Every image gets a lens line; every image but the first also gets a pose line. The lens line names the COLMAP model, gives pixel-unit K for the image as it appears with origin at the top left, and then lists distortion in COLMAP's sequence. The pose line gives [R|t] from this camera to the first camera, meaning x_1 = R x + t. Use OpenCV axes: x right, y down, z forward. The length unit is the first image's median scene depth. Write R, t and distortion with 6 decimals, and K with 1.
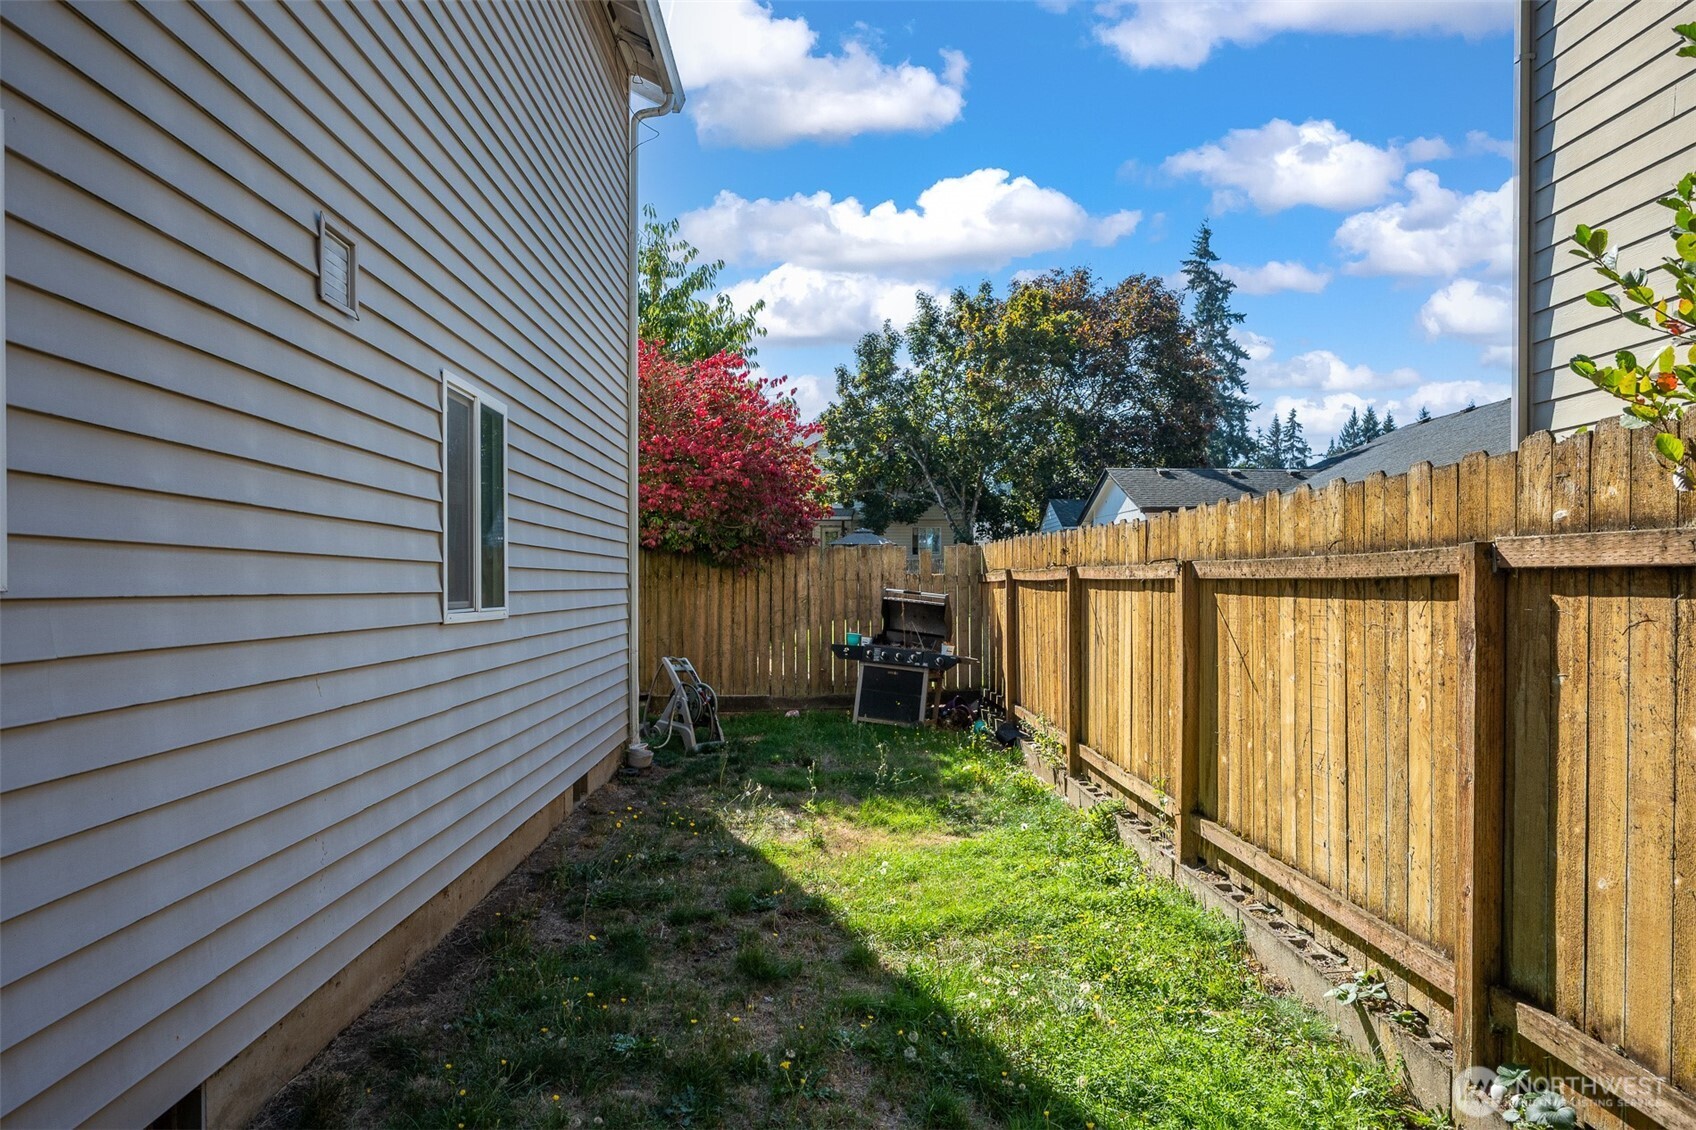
lens RADIAL K [[1035.3, 0, 846.8], [0, 1035.3, 574.0], [0, 0, 1]] dist [-0.000611, -0.000048]
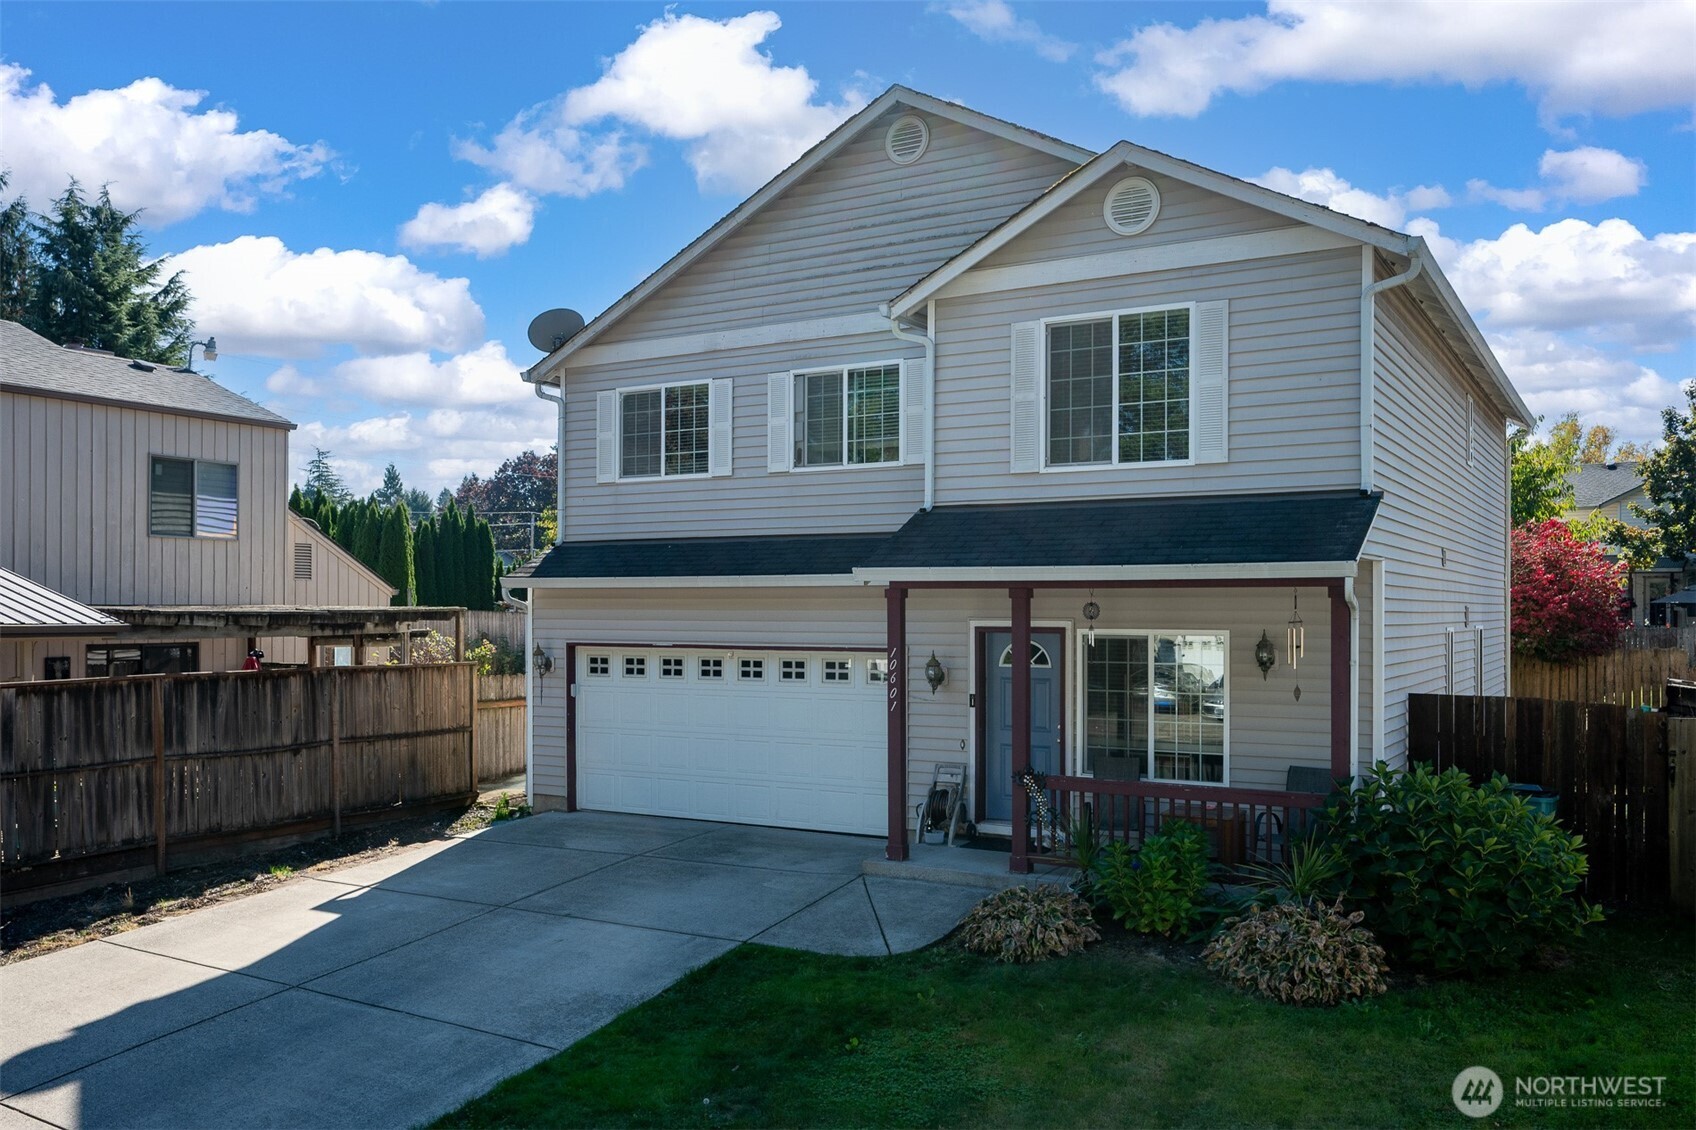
lens RADIAL K [[1355.8, 0, 858.7], [0, 1355.8, 619.3], [0, 0, 1]] dist [-0.000254, -0.001106]
pose [[0.846935, 0.003958, -0.531682, 0.083770], [0.004191, 0.999892, 0.014119, -0.104177], [0.531680, -0.014186, 0.846827, -1.324207]]
